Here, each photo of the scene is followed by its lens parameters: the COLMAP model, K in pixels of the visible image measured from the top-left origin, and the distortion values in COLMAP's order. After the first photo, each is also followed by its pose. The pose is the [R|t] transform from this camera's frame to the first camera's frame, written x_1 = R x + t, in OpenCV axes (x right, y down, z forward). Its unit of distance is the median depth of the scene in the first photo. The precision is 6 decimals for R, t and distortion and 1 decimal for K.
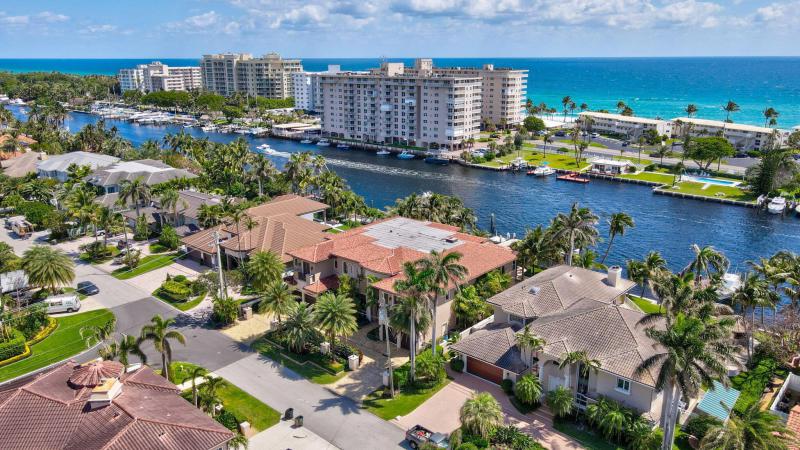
lens RADIAL K [[629.1, 0, 398.8], [0, 629.1, 225.2], [0, 0, 1]] dist [0.017478, 0.001442]
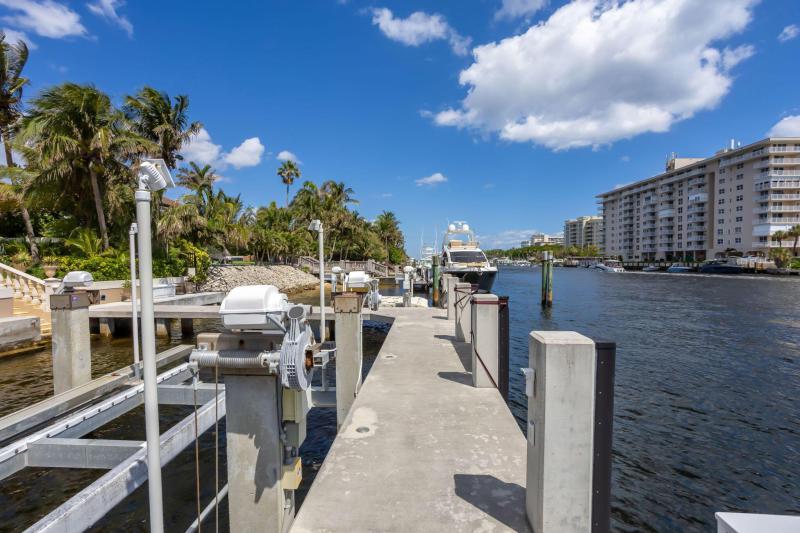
lens RADIAL K [[389.2, 0, 400.2], [0, 389.2, 270.8], [0, 0, 1]] dist [0.002228, 0.001777]
pose [[0.628584, 0.028817, -0.777208, 0.150409], [-0.227140, 0.962548, -0.148016, 0.025956], [0.743834, 0.269575, 0.611588, 0.497862]]
